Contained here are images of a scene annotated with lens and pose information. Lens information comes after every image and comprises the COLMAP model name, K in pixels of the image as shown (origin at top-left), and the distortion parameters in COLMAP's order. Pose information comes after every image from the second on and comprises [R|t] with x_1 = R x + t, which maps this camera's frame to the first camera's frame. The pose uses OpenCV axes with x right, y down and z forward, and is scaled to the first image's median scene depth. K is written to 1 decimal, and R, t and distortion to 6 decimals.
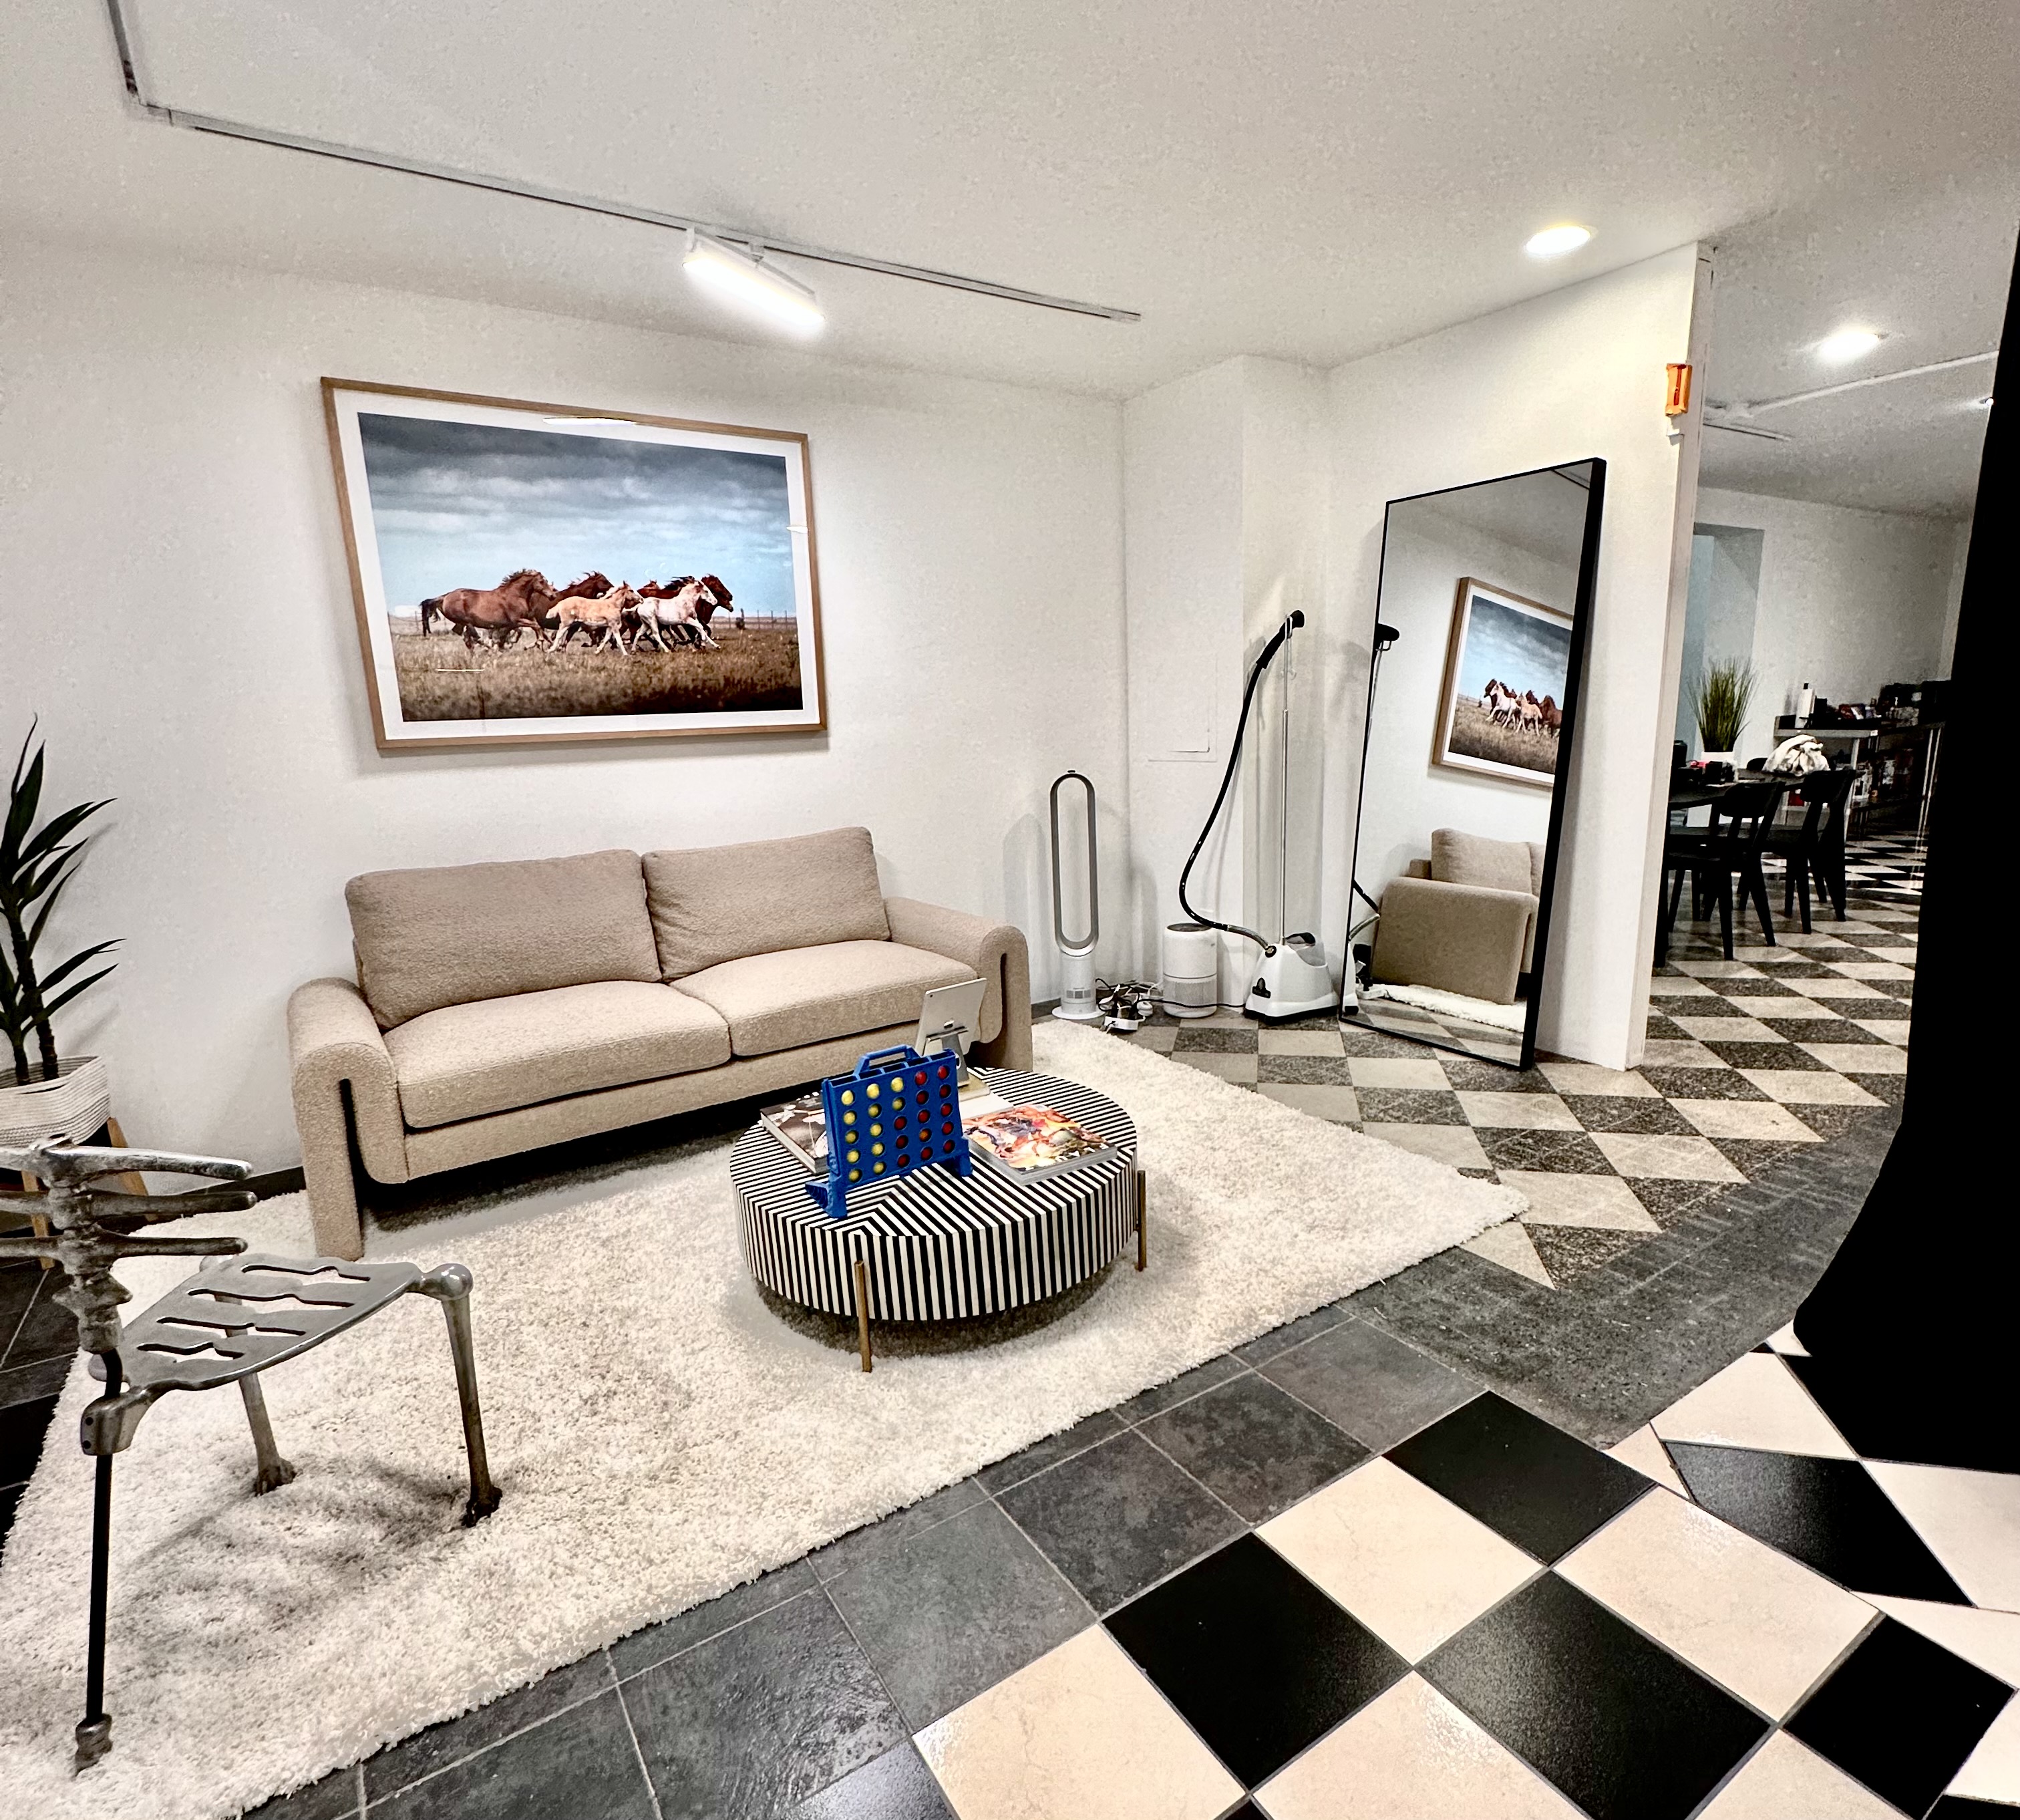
lens RADIAL K [[1085.3, 0, 1005.5], [0, 1085.3, 912.4], [0, 0, 1]] dist [0.004760, 0.000611]
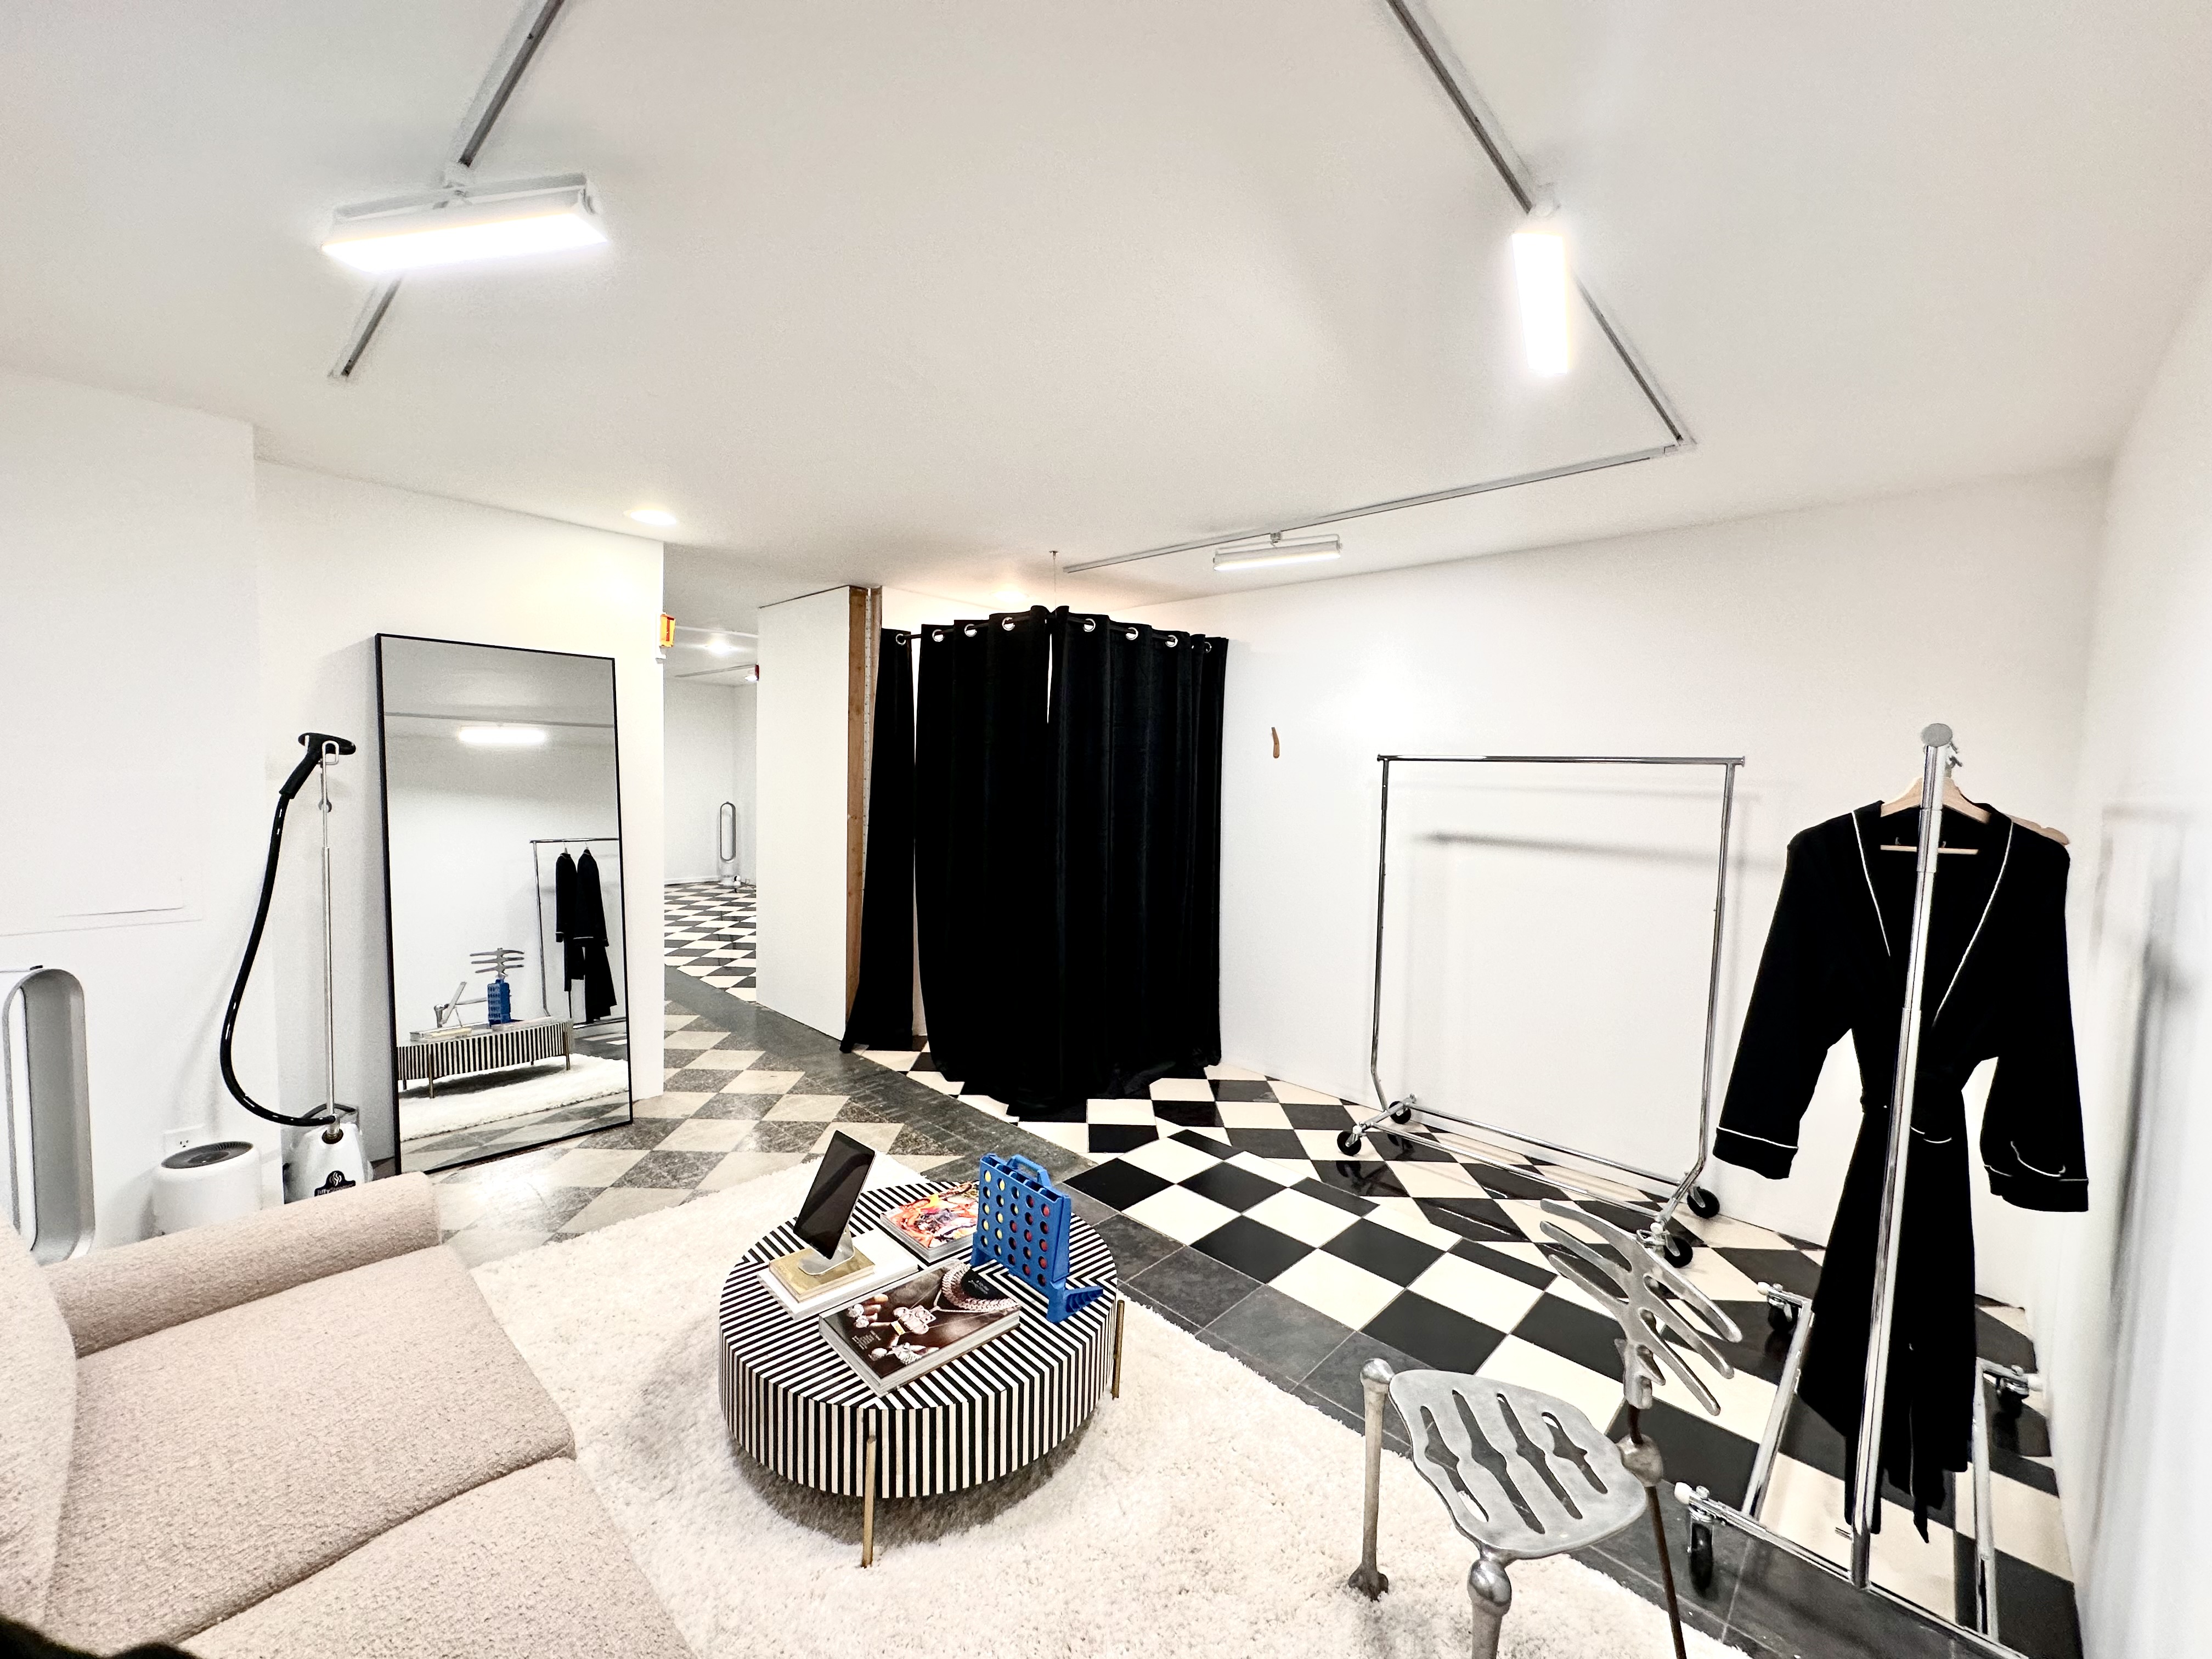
lens RADIAL K [[891.6, 0, 1107.3], [0, 891.6, 833.8], [0, 0, 1]] dist [-0.001925, -0.000140]
pose [[-0.235434, -0.038946, 0.971110, -0.981221], [0.167327, 0.982652, 0.079975, -0.264696], [-0.957378, 0.181322, -0.224833, 1.002477]]
